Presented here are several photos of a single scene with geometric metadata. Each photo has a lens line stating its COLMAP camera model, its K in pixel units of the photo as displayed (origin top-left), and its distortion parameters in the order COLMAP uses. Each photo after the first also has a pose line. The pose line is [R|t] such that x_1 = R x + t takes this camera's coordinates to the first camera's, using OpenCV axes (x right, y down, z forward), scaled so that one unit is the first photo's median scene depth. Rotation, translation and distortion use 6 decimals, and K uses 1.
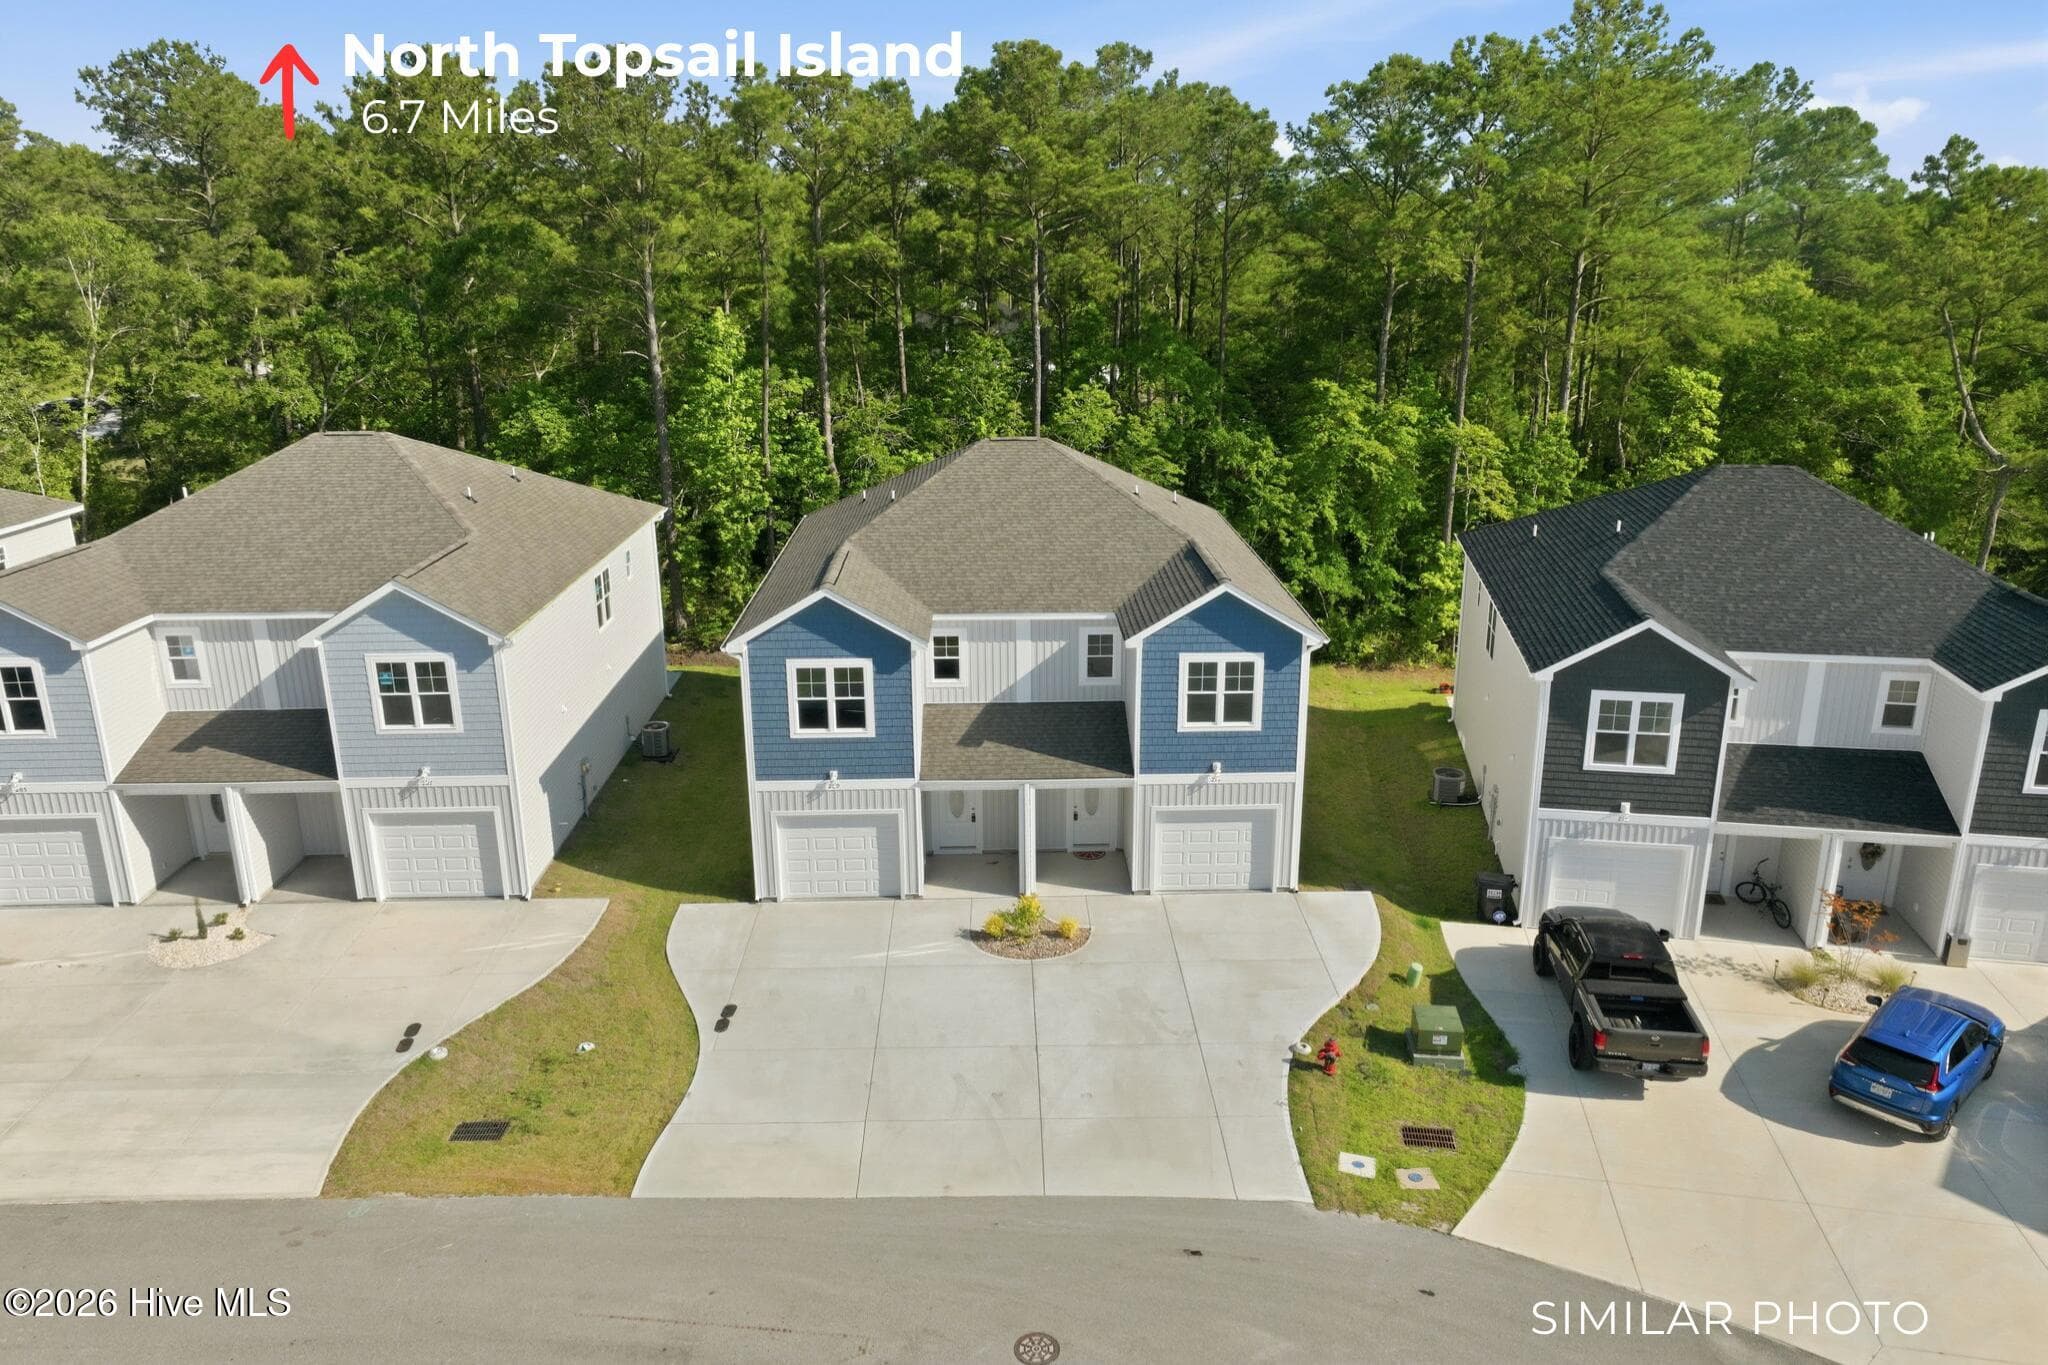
lens RADIAL K [[1436.7, 0, 1029.3], [0, 1436.7, 684.2], [0, 0, 1]] dist [0.006690, 0.005590]
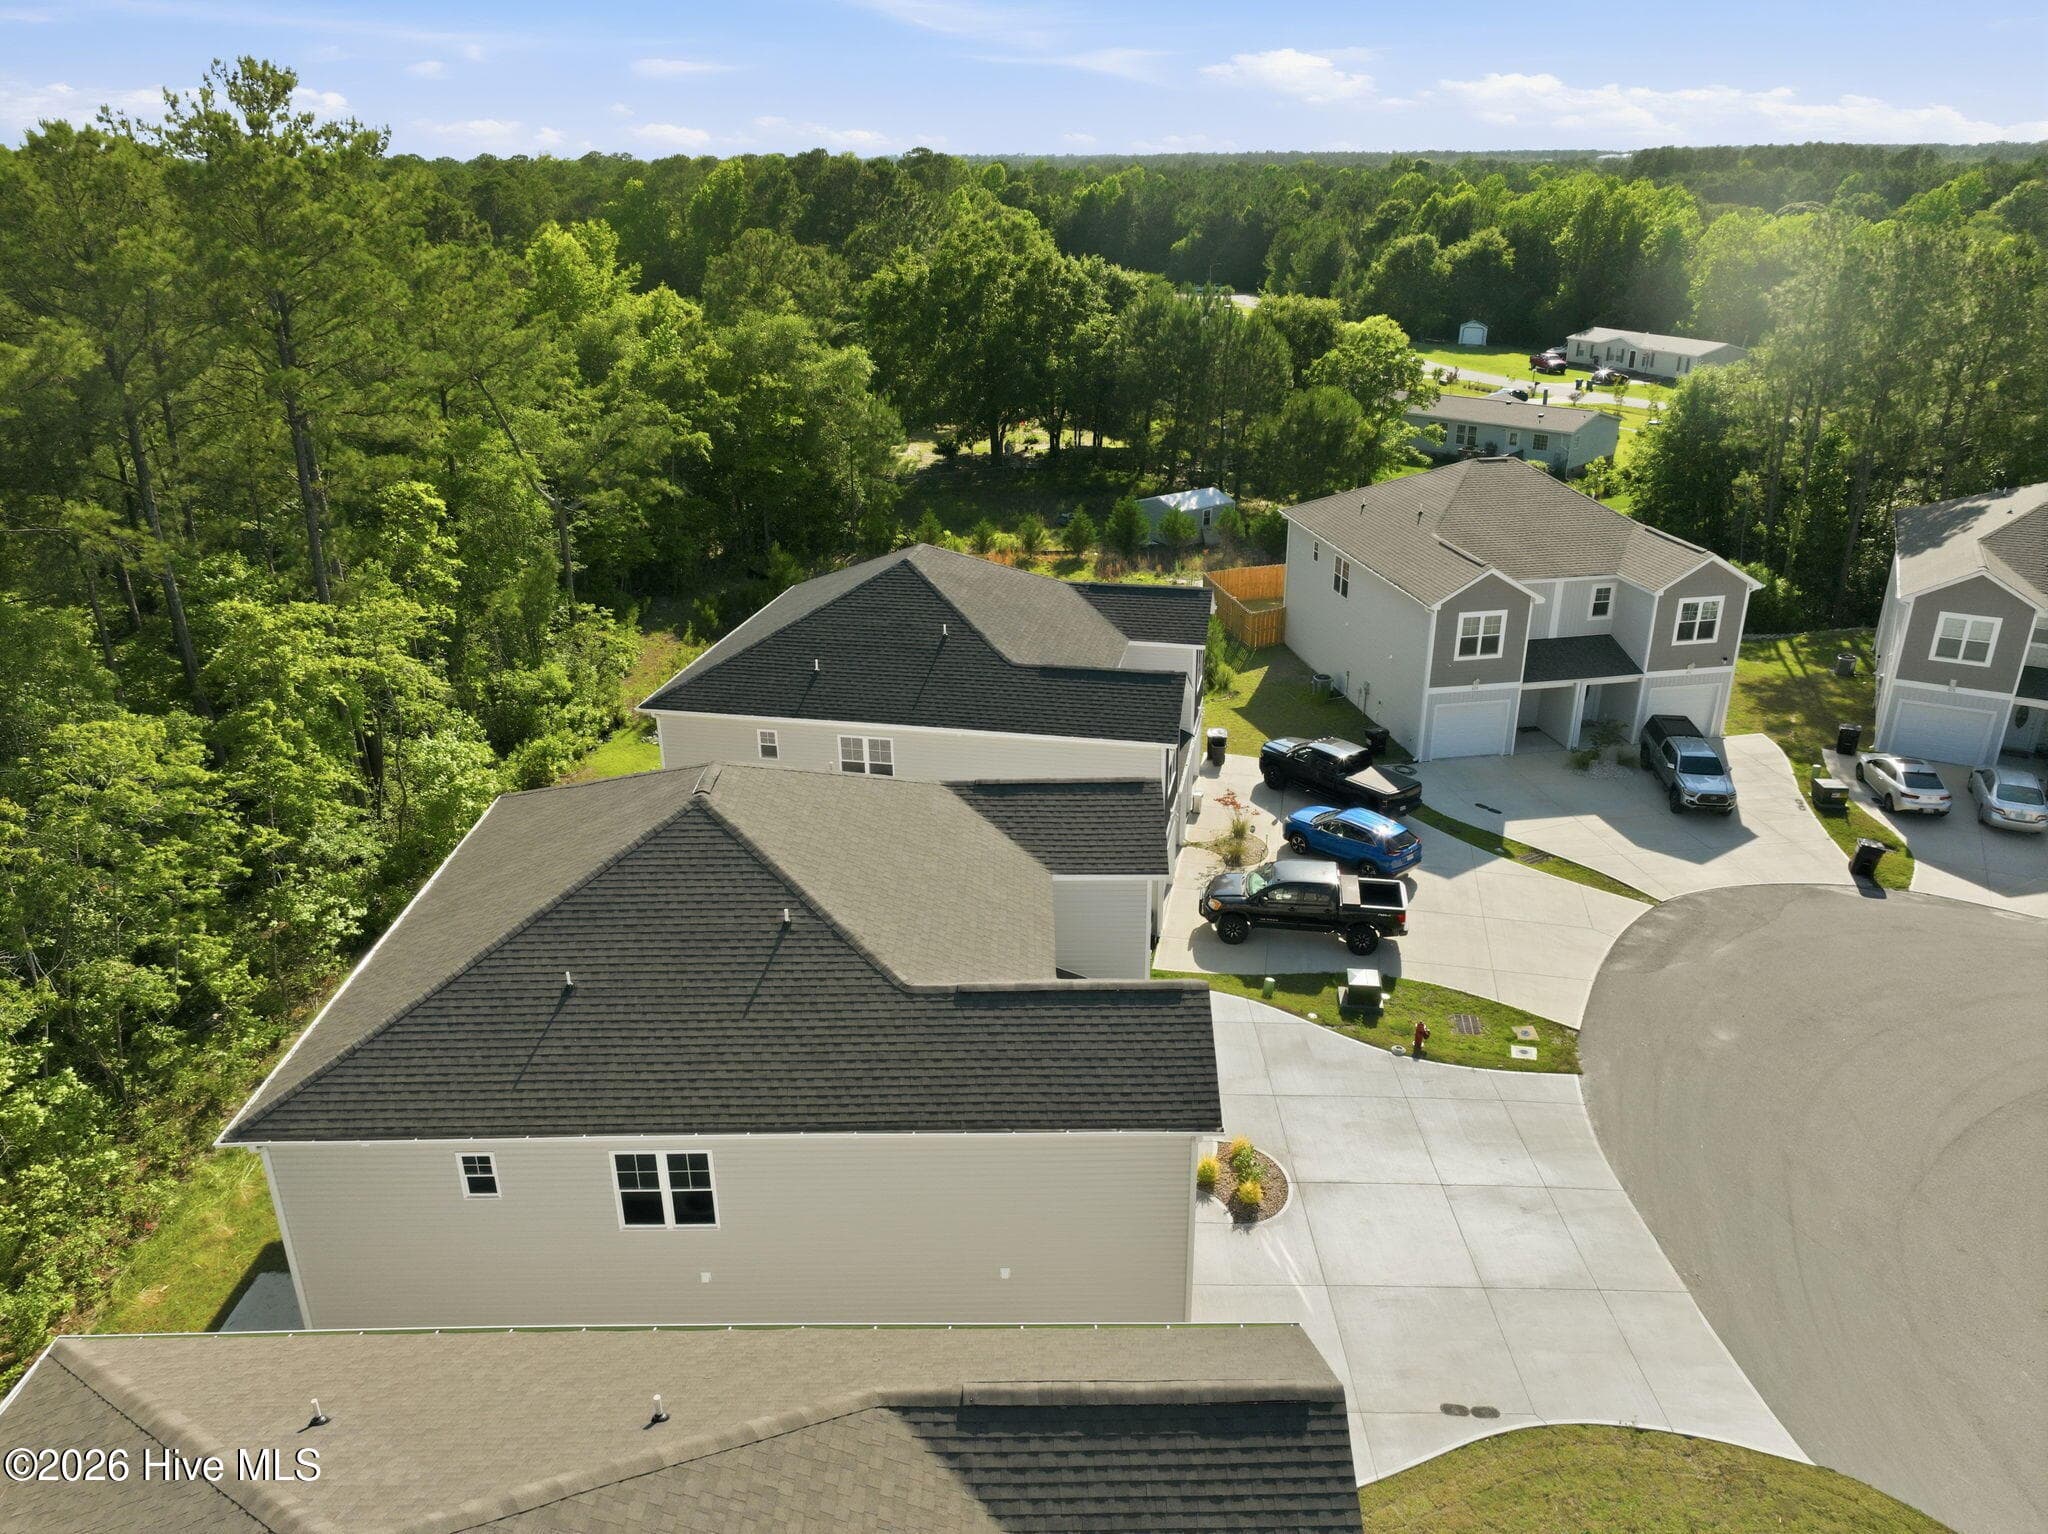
lens RADIAL K [[1442.1, 0, 1033.5], [0, 1442.1, 763.1], [0, 0, 1]] dist [-0.001999, 0.019191]
pose [[0.024107, -0.382558, 0.923617, -0.791410], [0.302413, 0.883391, 0.358003, -0.464295], [-0.952872, 0.270684, 0.136987, 0.916980]]
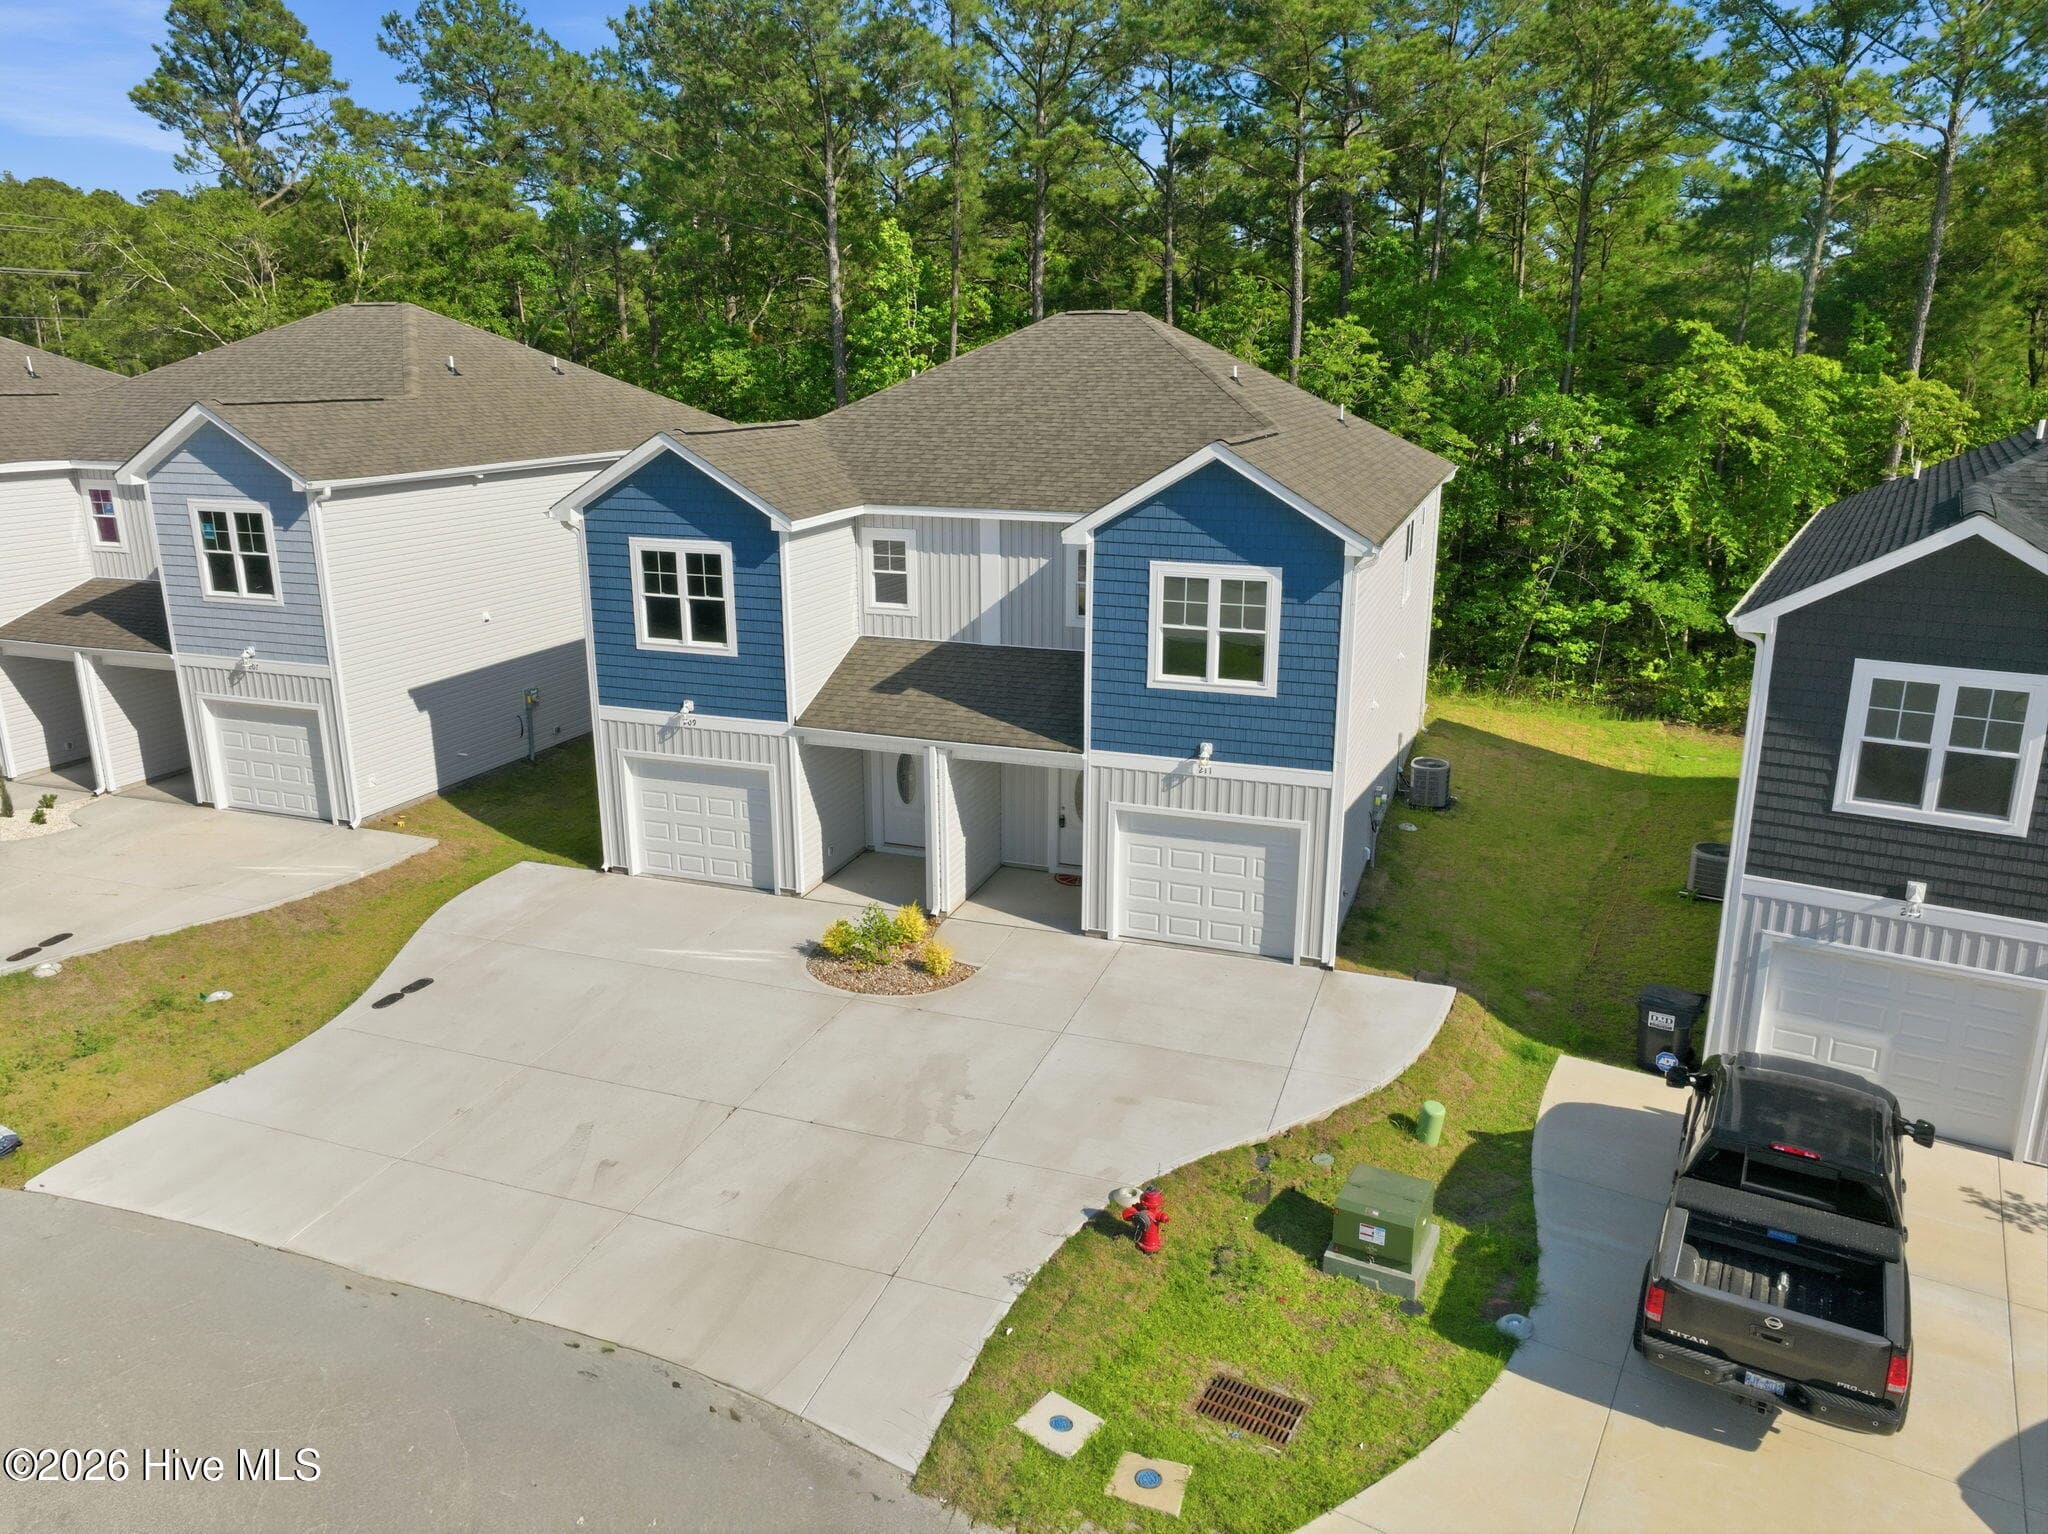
lens RADIAL K [[1442.1, 0, 1033.5], [0, 1442.1, 763.1], [0, 0, 1]] dist [-0.001999, 0.019191]
pose [[0.931496, 0.103652, -0.348670, 0.288408], [-0.112772, 0.993603, -0.005903, 0.077524], [0.345828, 0.044819, 0.937227, 0.381580]]
